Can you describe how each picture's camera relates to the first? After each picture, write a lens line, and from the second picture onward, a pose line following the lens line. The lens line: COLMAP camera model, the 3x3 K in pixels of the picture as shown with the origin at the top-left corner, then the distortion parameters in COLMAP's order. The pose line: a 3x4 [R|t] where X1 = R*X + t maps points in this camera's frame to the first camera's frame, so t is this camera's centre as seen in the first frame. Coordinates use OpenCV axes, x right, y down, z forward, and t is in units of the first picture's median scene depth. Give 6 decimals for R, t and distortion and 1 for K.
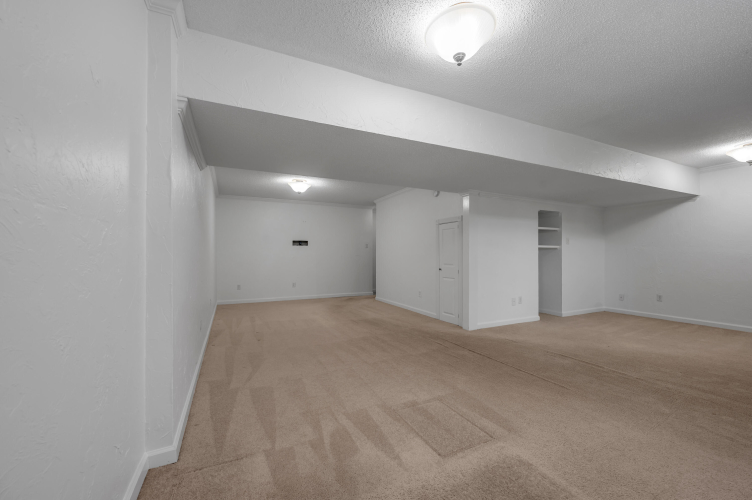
lens RADIAL K [[305.2, 0, 372.2], [0, 305.2, 241.8], [0, 0, 1]] dist [0.001054, 0.000197]
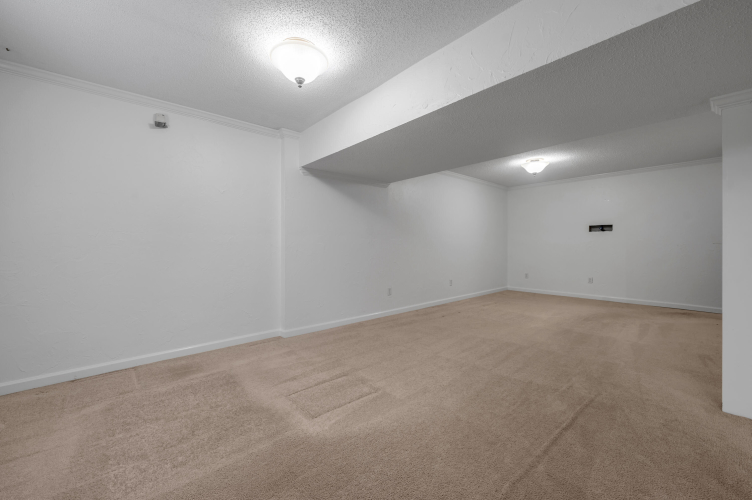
lens RADIAL K [[305.2, 0, 372.2], [0, 305.2, 241.8], [0, 0, 1]] dist [0.001054, 0.000197]
pose [[0.280684, 0.001004, -0.959800, 0.643253], [0.044212, 0.998924, 0.013974, 0.004356], [0.958781, -0.046357, 0.280338, 0.391736]]
